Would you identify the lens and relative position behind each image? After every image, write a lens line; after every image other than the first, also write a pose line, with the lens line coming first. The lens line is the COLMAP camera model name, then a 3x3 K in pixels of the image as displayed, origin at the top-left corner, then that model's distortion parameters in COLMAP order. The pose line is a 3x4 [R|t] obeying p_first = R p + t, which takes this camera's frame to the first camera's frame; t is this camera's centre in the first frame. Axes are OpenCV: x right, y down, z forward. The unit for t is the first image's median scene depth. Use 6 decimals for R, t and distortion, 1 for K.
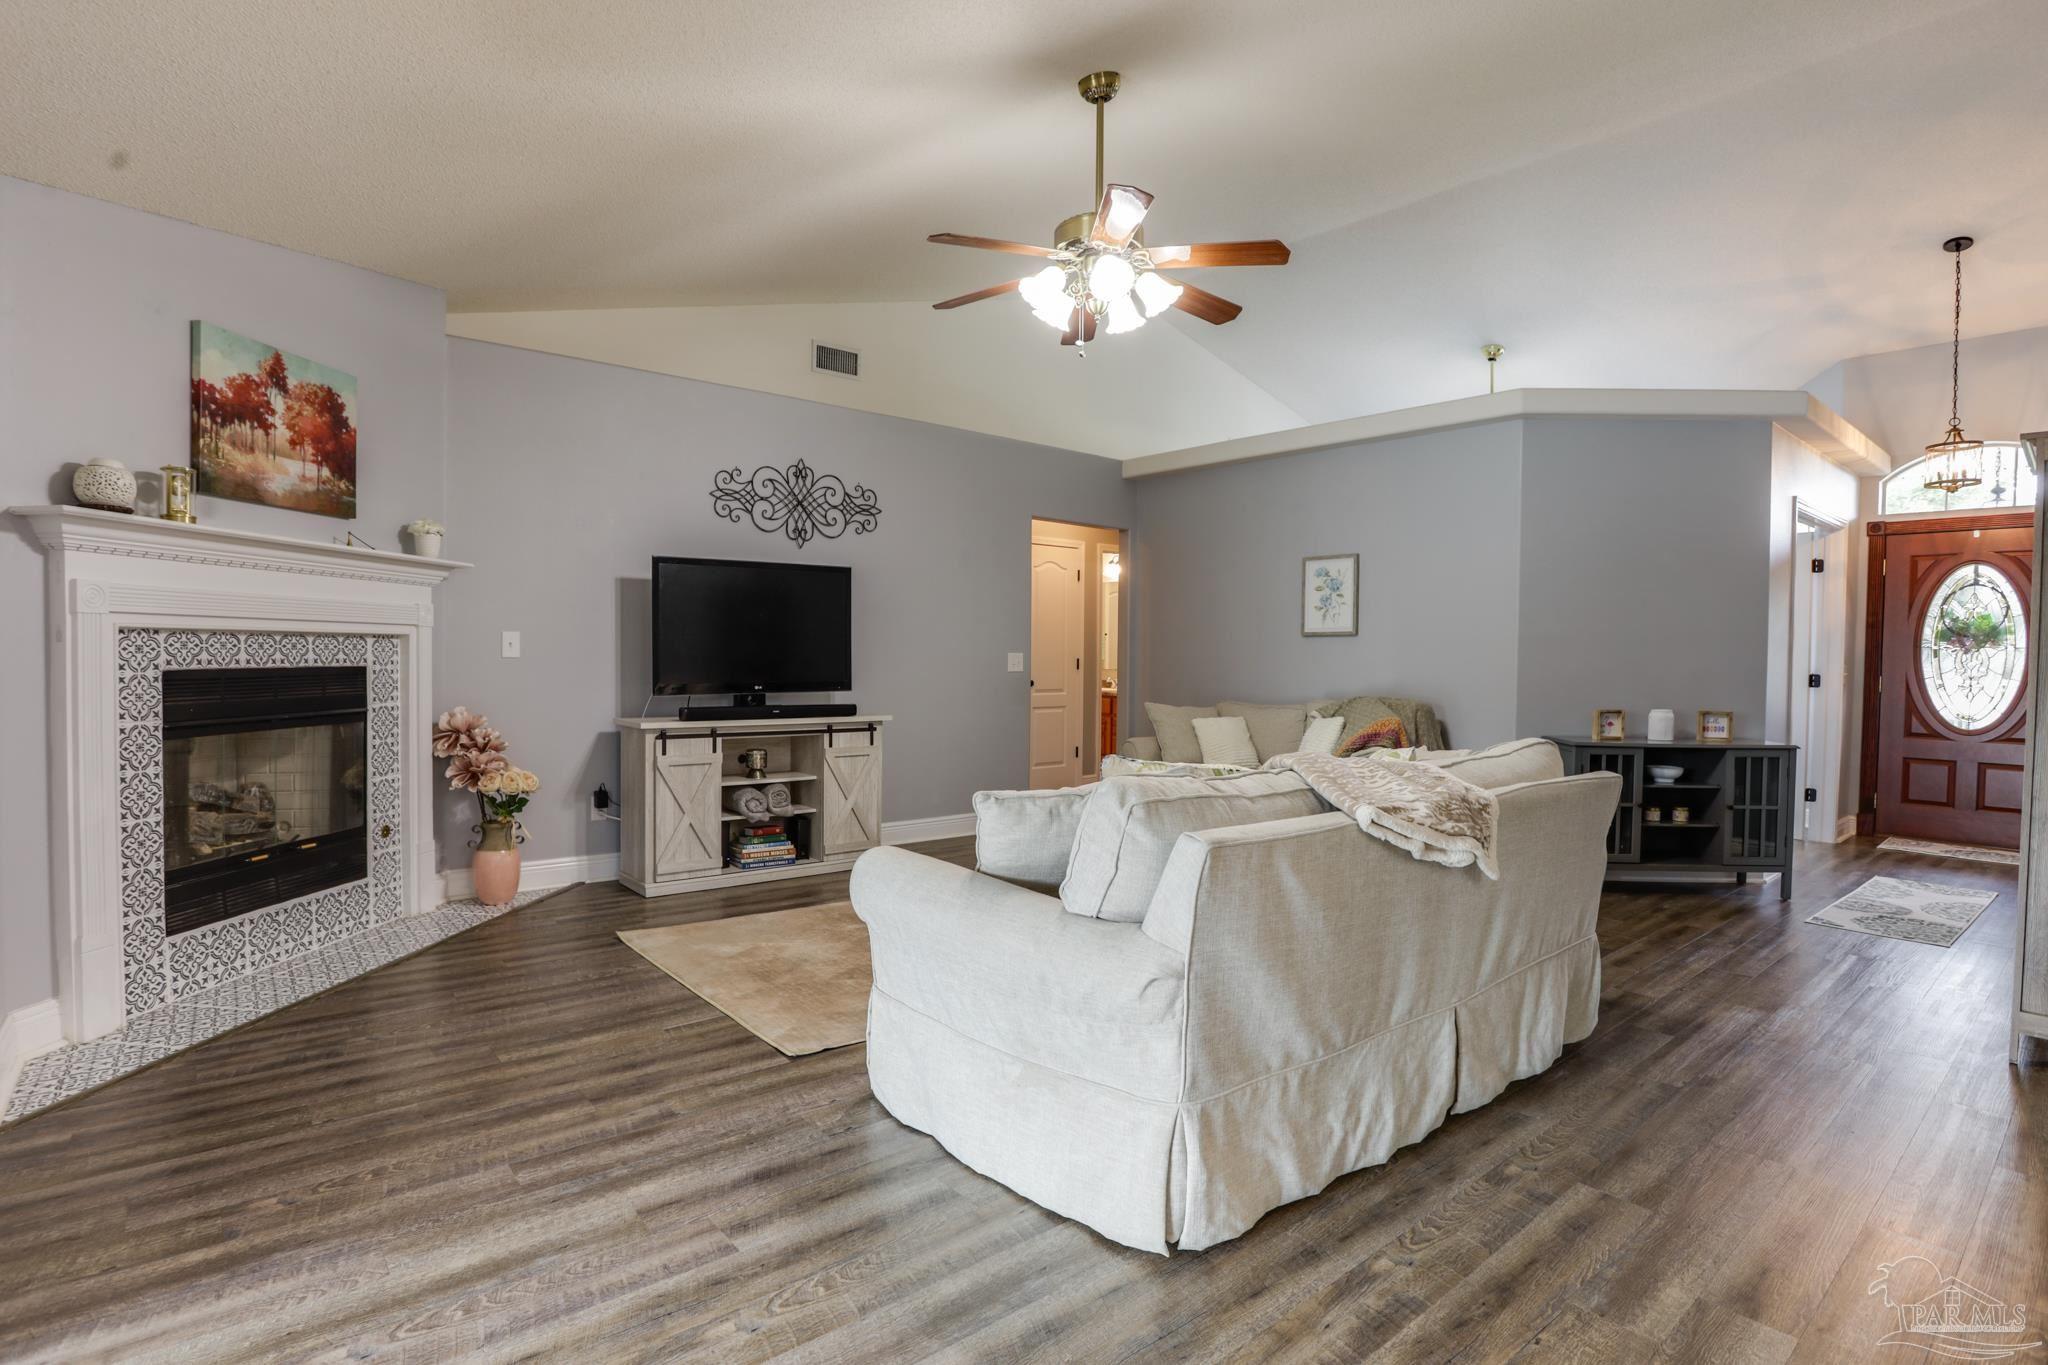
lens RADIAL K [[978.4, 0, 1024.0], [0, 978.4, 682.5], [0, 0, 1]] dist [-0.065816, 0.016839]
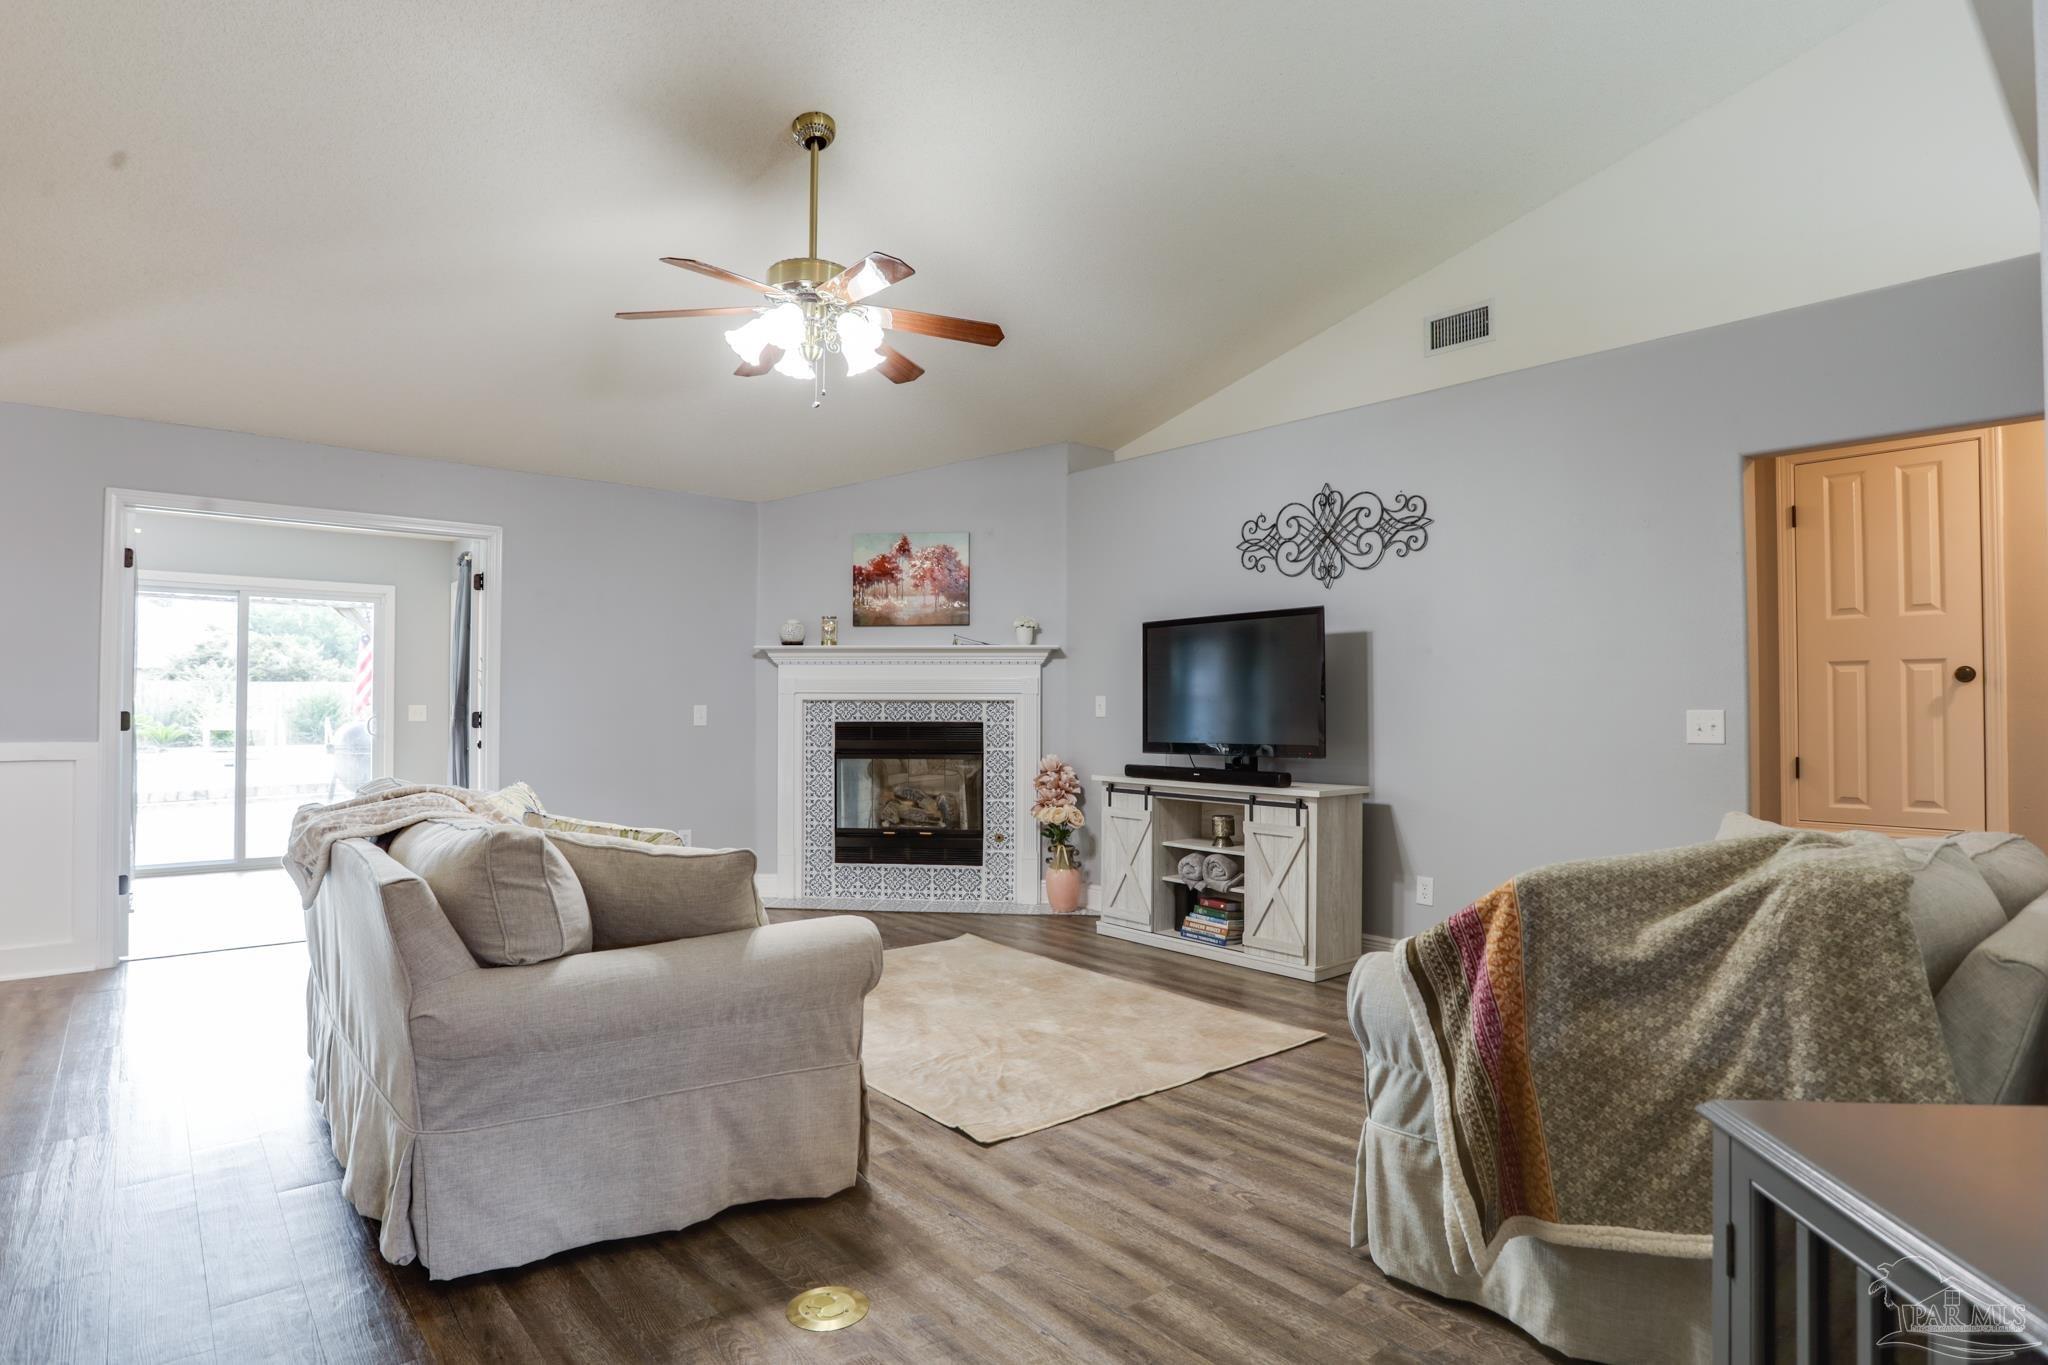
lens RADIAL K [[1101.9, 0, 1024.0], [0, 1101.9, 682.5], [0, 0, 1]] dist [-0.082792, 0.000060]
pose [[0.010646, -0.034851, -0.999336, 0.852372], [-0.031408, 0.998888, -0.035170, -0.017112], [0.999450, 0.031762, 0.009540, 0.870854]]
